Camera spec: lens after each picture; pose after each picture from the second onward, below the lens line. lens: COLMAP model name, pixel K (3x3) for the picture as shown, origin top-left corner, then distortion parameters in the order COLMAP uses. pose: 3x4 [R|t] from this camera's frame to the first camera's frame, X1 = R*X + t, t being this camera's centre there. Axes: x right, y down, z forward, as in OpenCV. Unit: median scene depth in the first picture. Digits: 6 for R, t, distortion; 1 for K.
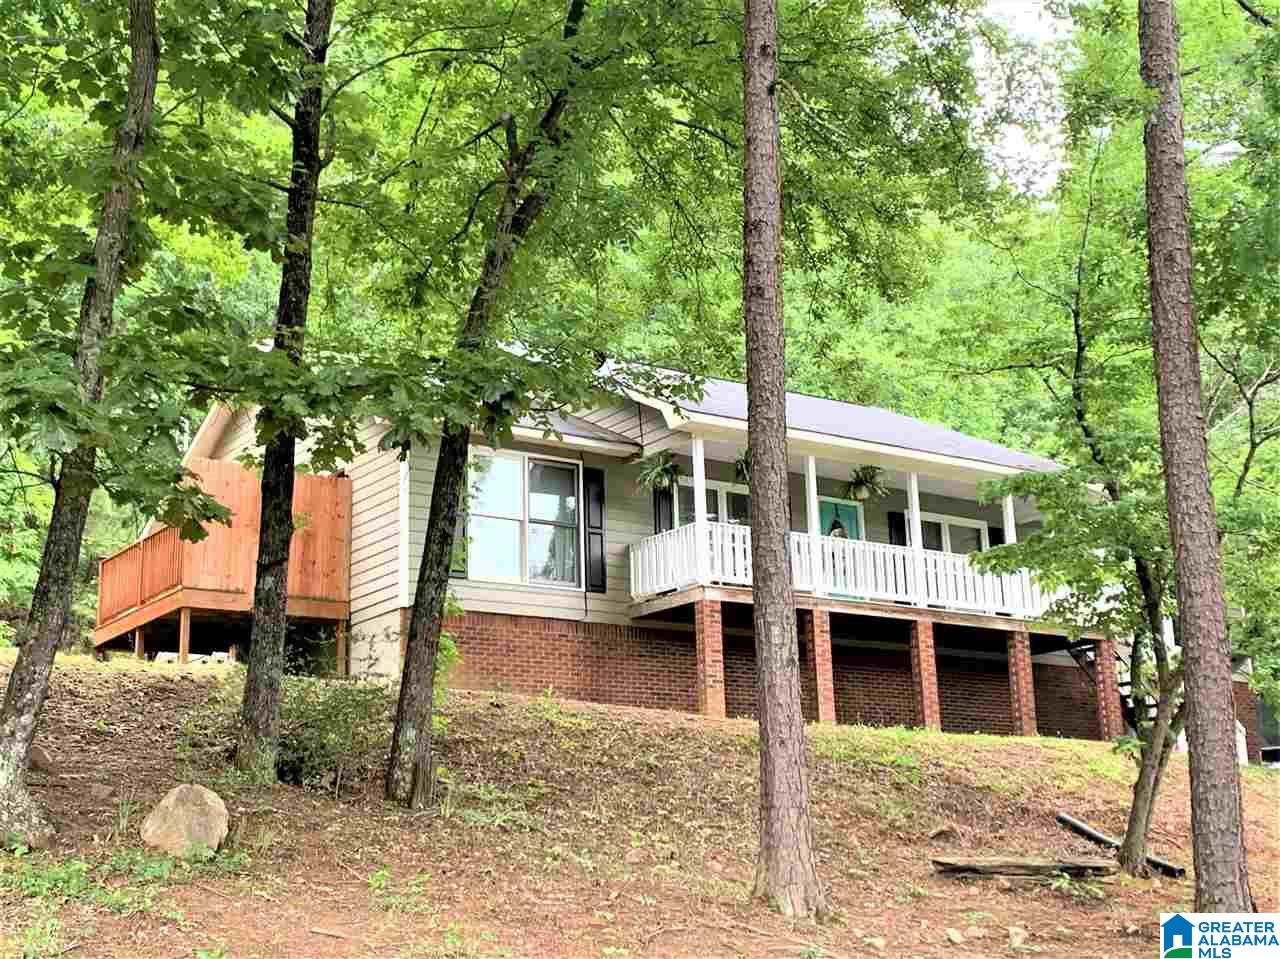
lens RADIAL K [[1709.6, 0, 640.0], [0, 1709.6, 479.5], [0, 0, 1]] dist [0.113273, -0.023399]
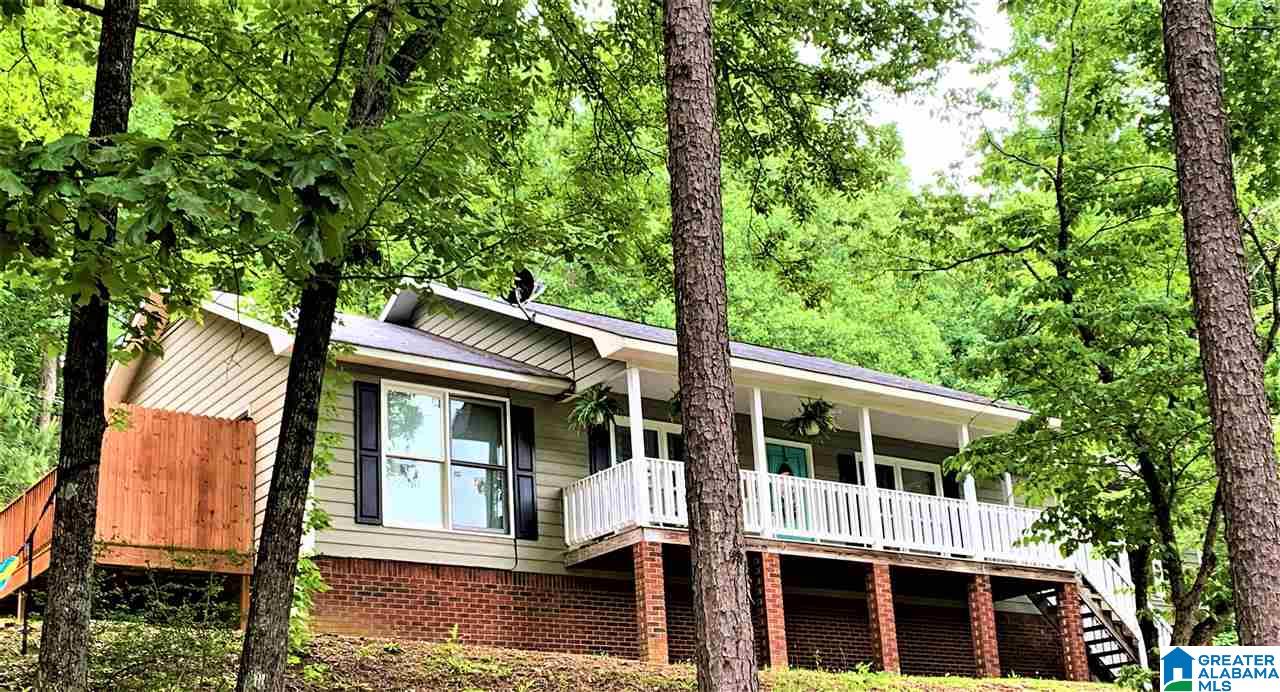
lens RADIAL K [[1586.3, 0, 642.4], [0, 1586.3, 484.9], [0, 0, 1]] dist [0.157294, -0.498094]
pose [[0.999346, -0.022875, 0.027999, 0.013228], [0.022677, 0.999716, 0.007360, 0.031813], [-0.028160, -0.006720, 0.999581, 0.143668]]
